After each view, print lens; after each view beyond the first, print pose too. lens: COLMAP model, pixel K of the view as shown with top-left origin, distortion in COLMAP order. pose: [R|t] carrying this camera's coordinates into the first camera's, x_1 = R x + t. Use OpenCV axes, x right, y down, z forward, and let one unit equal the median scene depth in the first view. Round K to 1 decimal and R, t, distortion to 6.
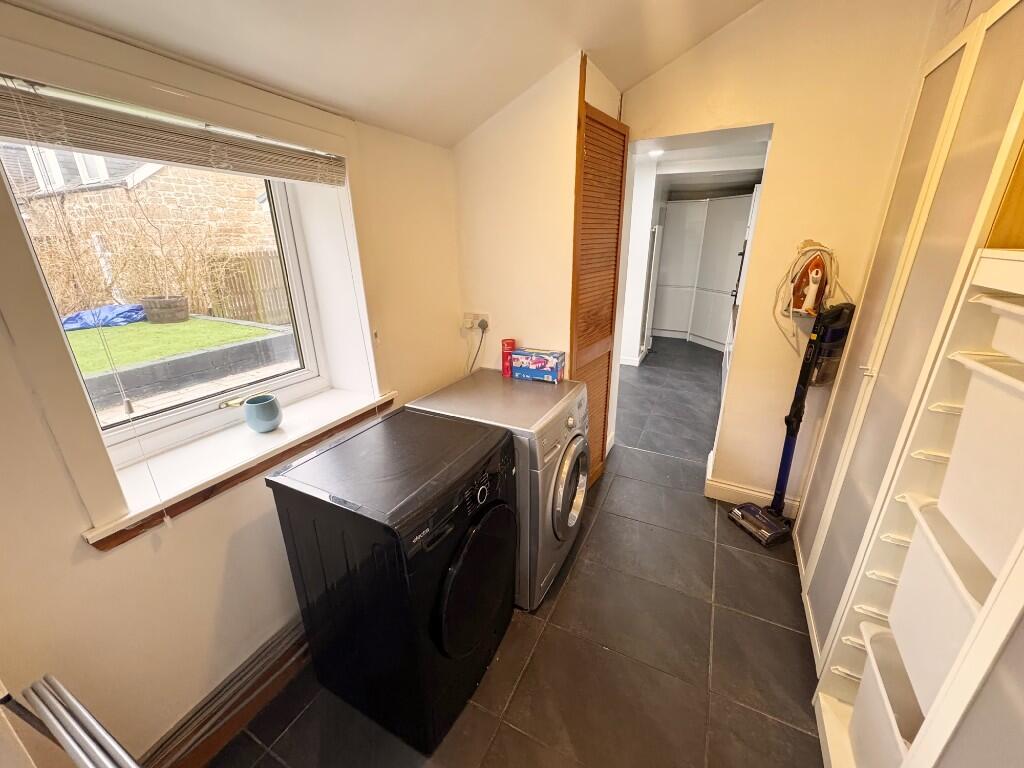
lens RADIAL K [[405.9, 0, 511.1], [0, 405.9, 382.3], [0, 0, 1]] dist [-0.001437, 0.000587]
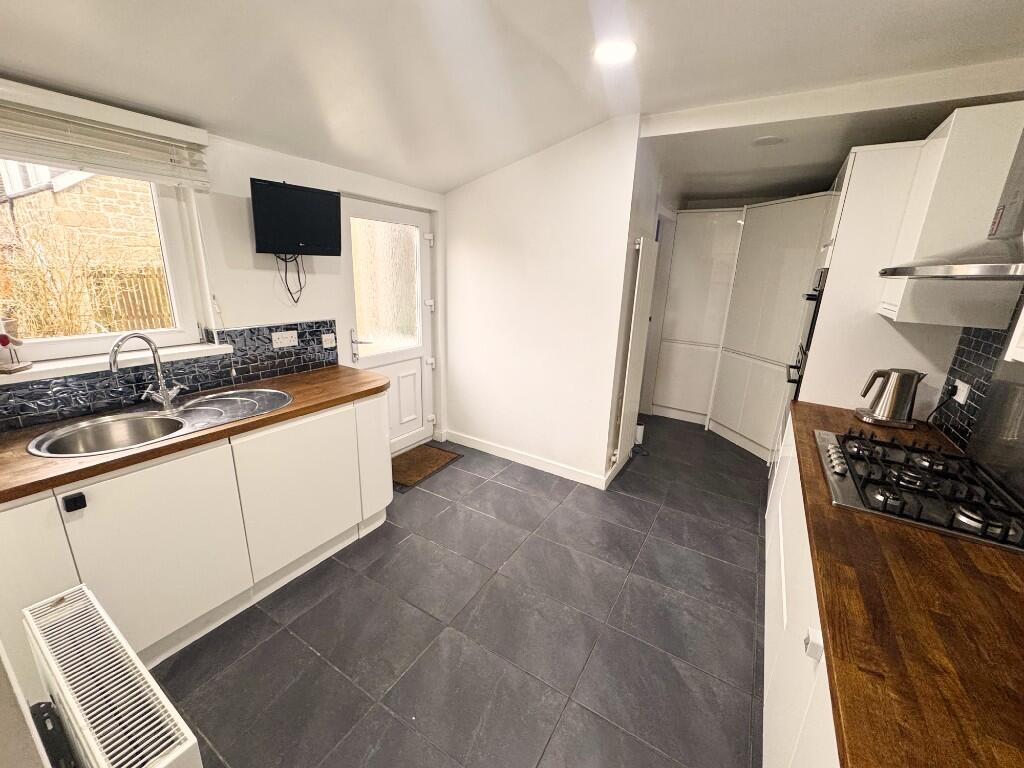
lens RADIAL K [[405.9, 0, 512.0], [0, 405.9, 384.3], [0, 0, 1]] dist [-0.001437, 0.000587]
pose [[0.996024, 0.055573, -0.069626, 0.210190], [-0.059859, 0.996337, -0.061063, -0.135642], [0.065978, 0.064988, 0.995702, 0.419633]]
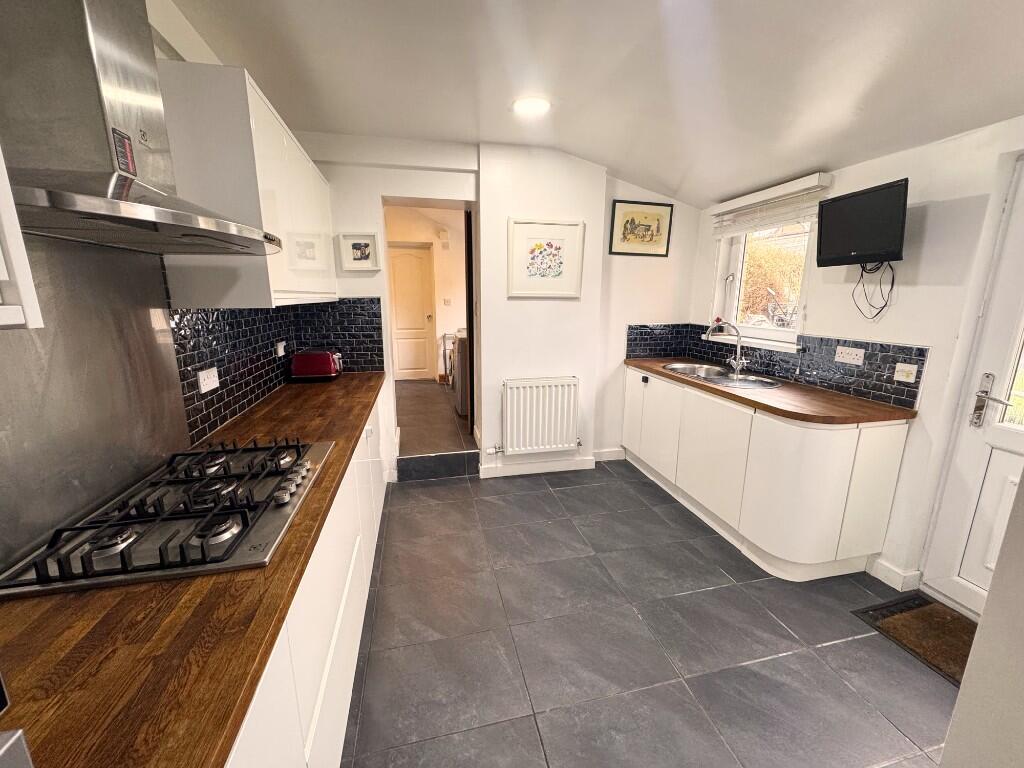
lens RADIAL K [[405.9, 0, 512.9], [0, 405.9, 383.6], [0, 0, 1]] dist [-0.001437, 0.000587]
pose [[-0.766372, 0.143681, -0.626123, 0.443475], [-0.209096, 0.865797, 0.454614, -0.279042], [0.607415, 0.479323, -0.633479, 0.876964]]
